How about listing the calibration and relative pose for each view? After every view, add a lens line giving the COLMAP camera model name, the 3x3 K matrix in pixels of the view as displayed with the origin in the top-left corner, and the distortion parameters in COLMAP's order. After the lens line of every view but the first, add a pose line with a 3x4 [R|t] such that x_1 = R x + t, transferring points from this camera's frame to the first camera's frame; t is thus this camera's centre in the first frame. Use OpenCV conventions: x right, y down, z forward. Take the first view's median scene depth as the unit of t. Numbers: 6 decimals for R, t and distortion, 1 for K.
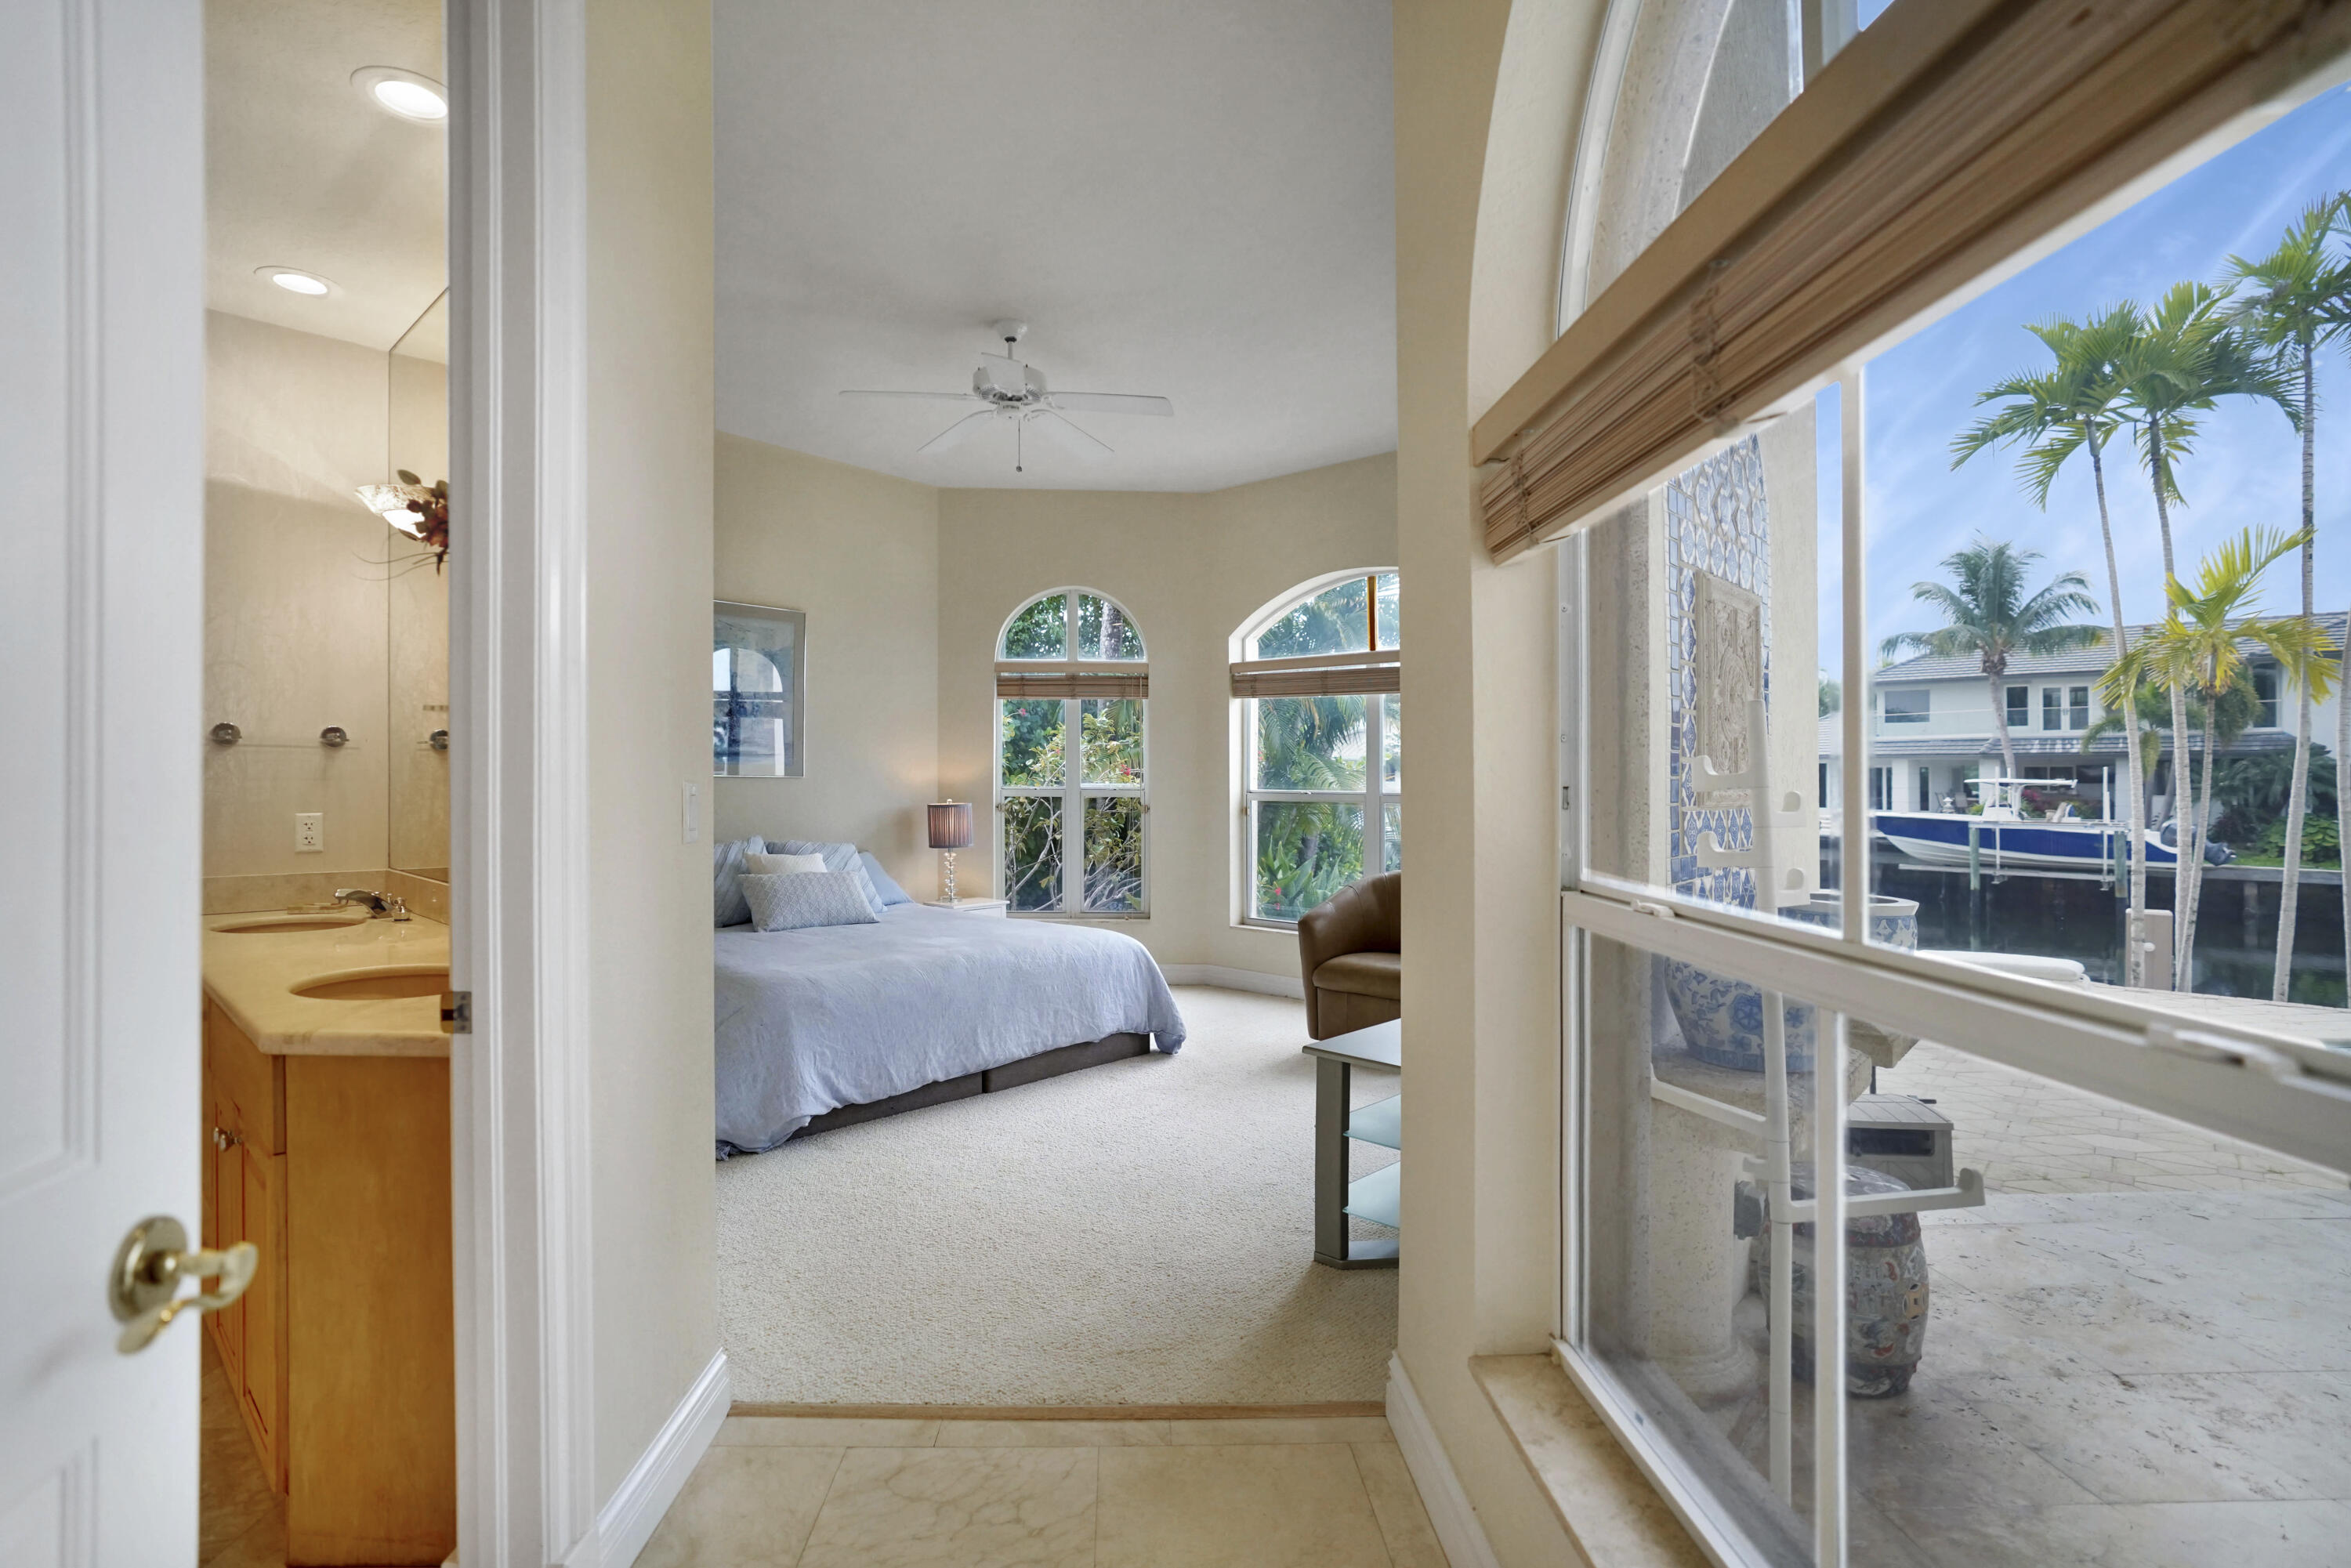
lens RADIAL K [[1124.8, 0, 1175.5], [0, 1124.8, 784.0], [0, 0, 1]] dist [-0.064859, 0.026115]
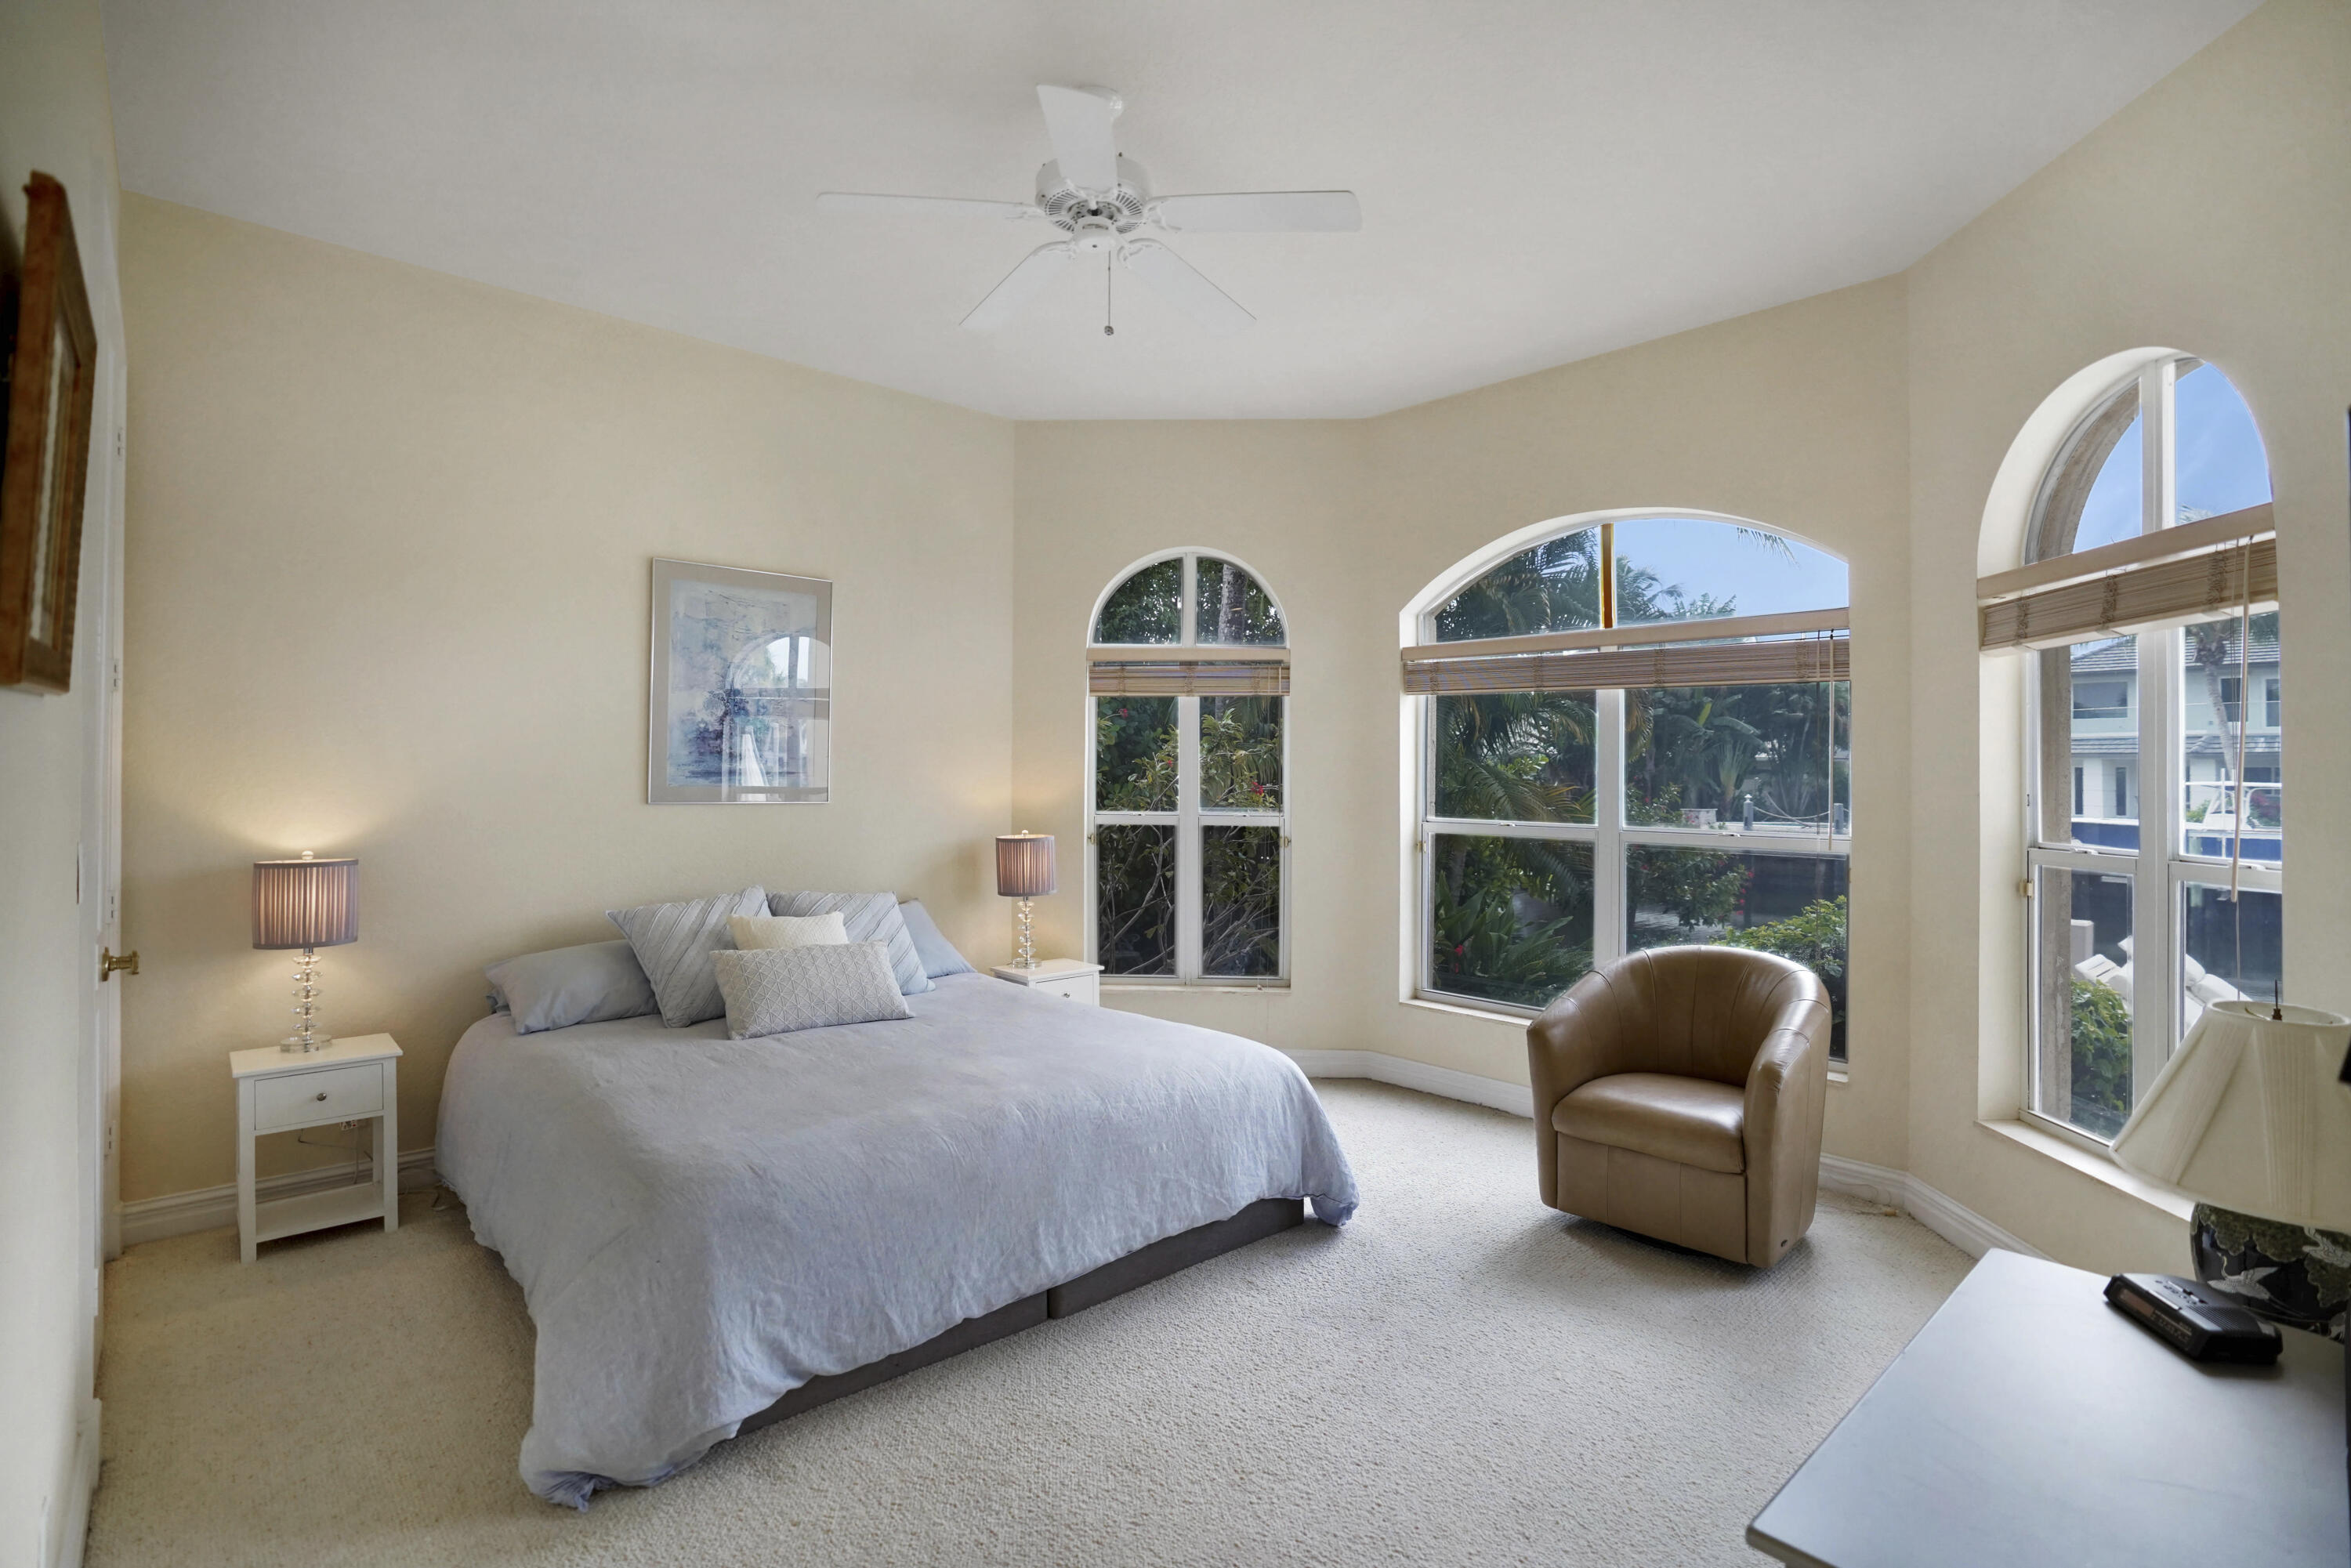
lens RADIAL K [[1124.8, 0, 1175.5], [0, 1124.8, 784.0], [0, 0, 1]] dist [-0.064859, 0.026115]
pose [[0.995125, 0.004443, -0.098523, -0.028869], [-0.004038, 0.999983, 0.004311, -0.022053], [0.098540, -0.003892, 0.995125, 0.275217]]
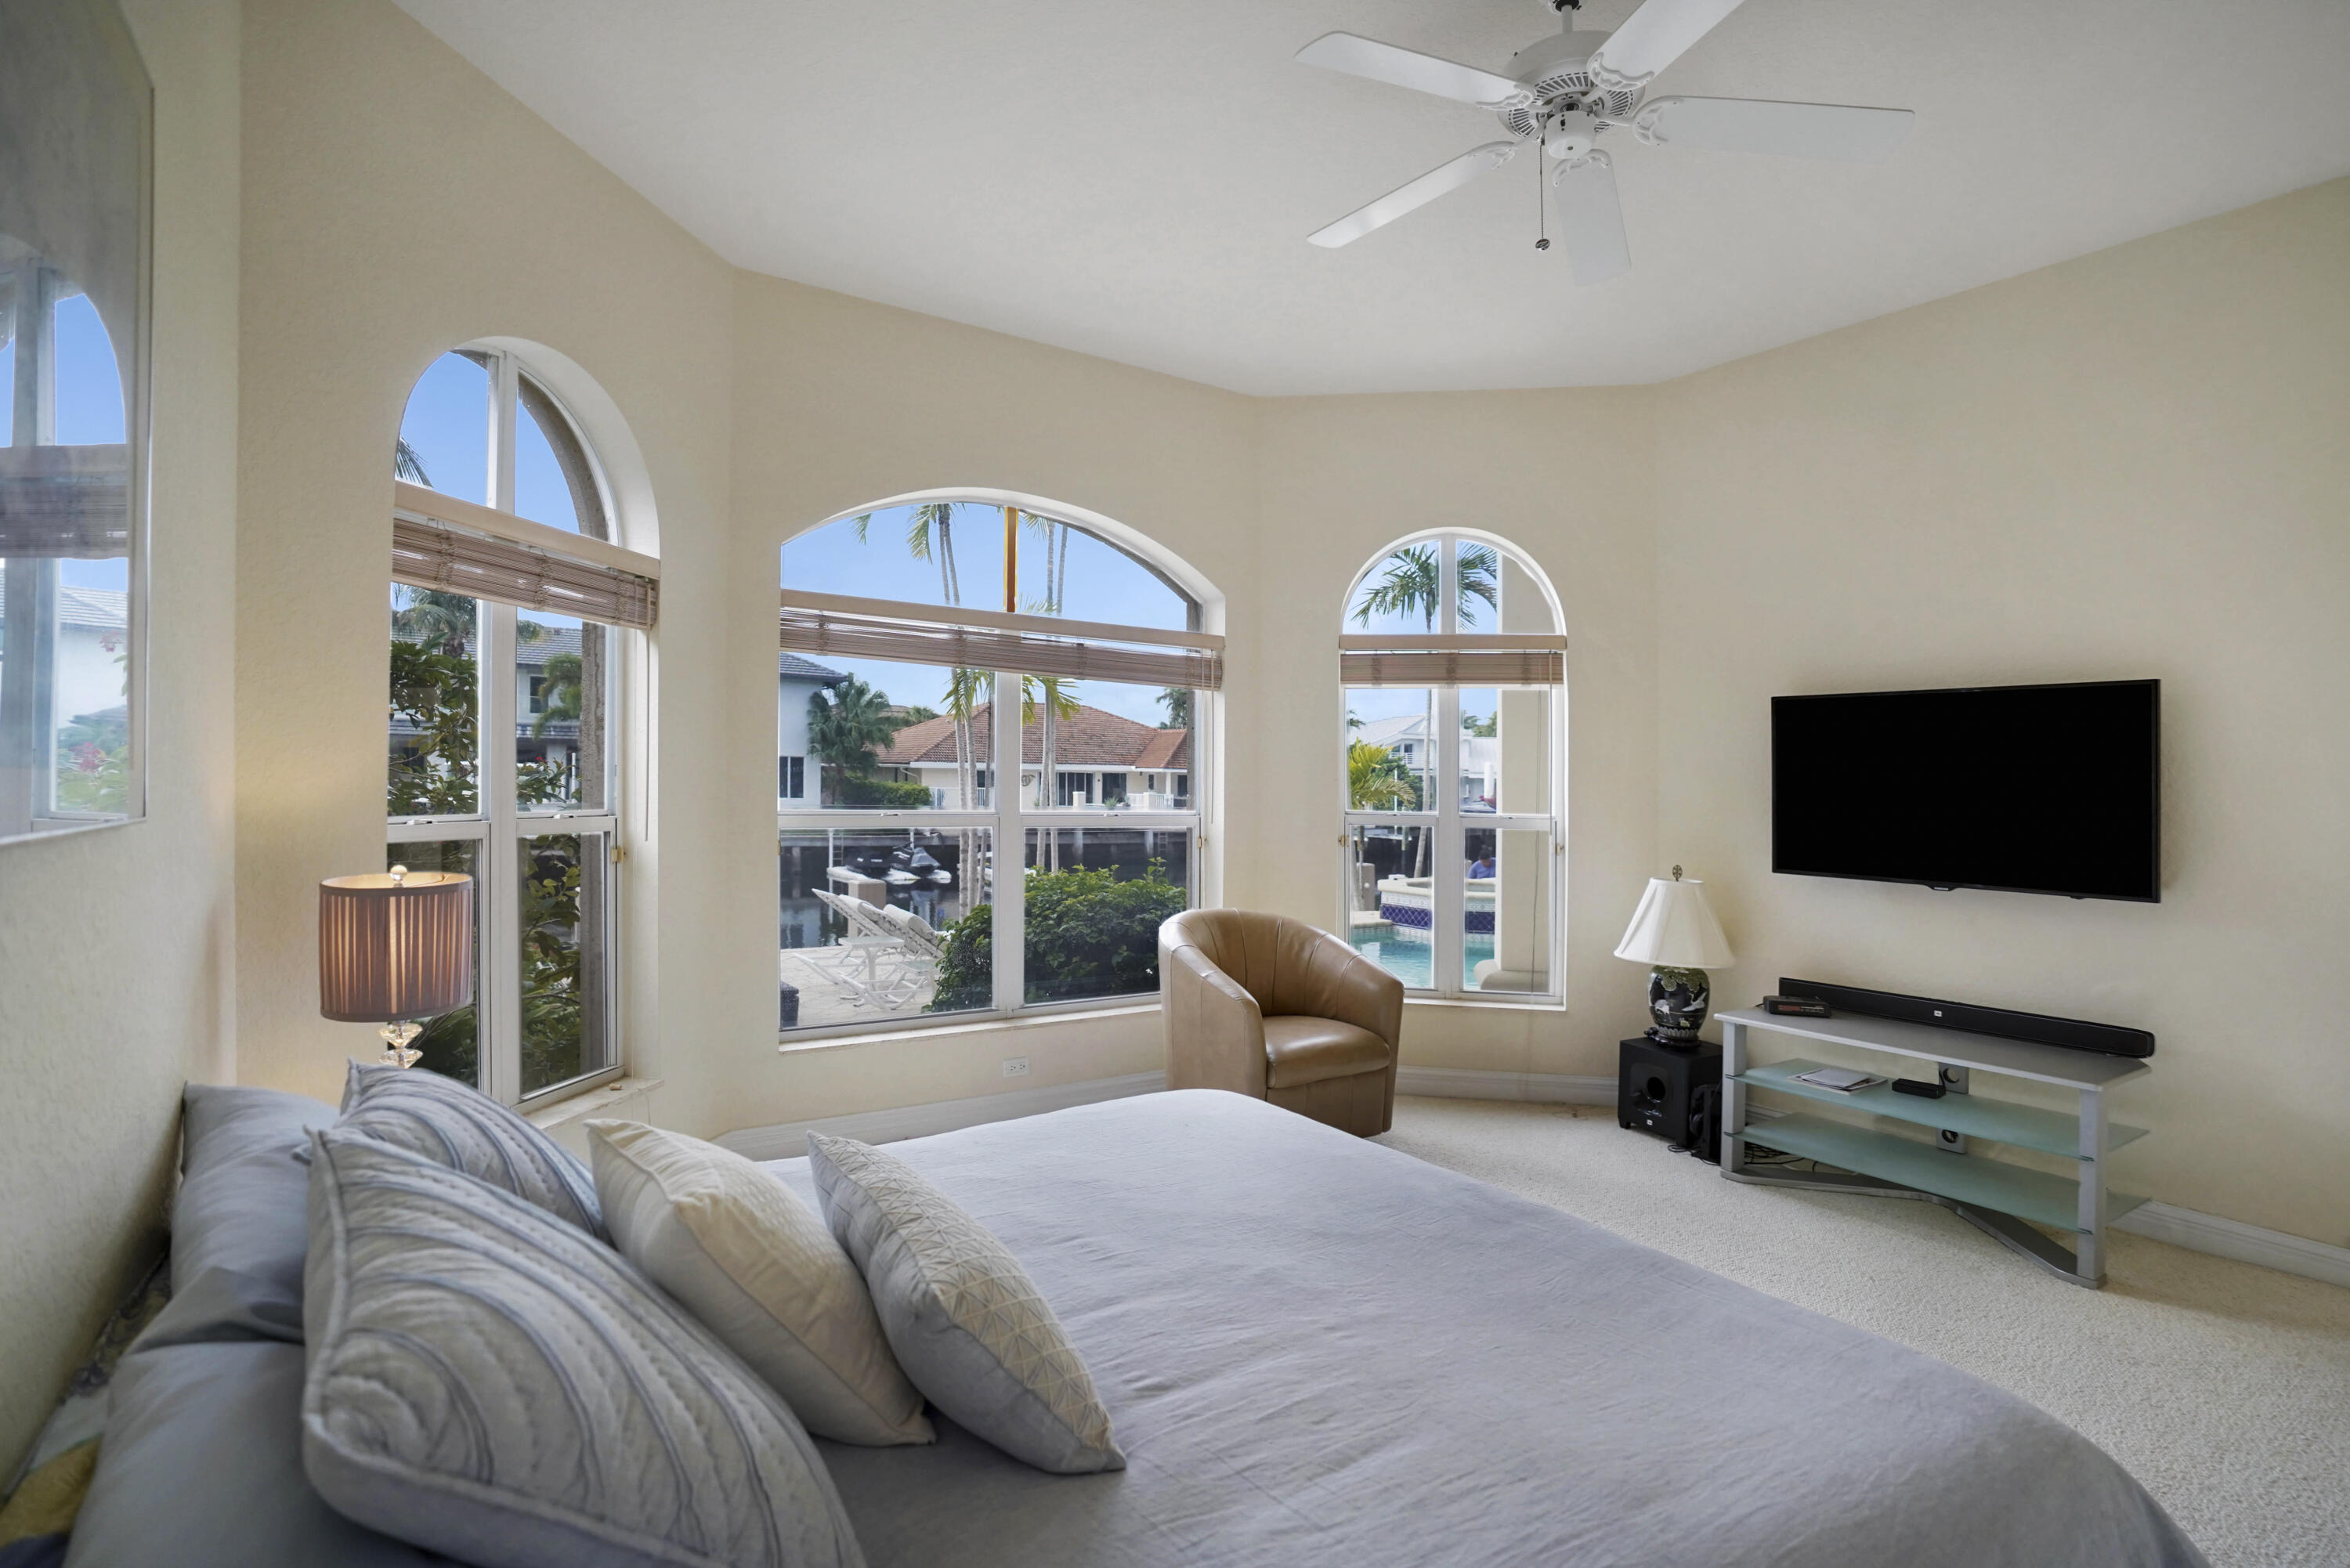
lens RADIAL K [[1124.3, 0, 1175.0], [0, 1124.3, 784.0], [0, 0, 1]] dist [-0.064859, 0.026115]
pose [[0.241882, -0.003527, 0.970299, -0.762676], [-0.016211, 0.999839, 0.007676, -0.015417], [-0.970170, -0.017586, 0.241786, 1.019243]]
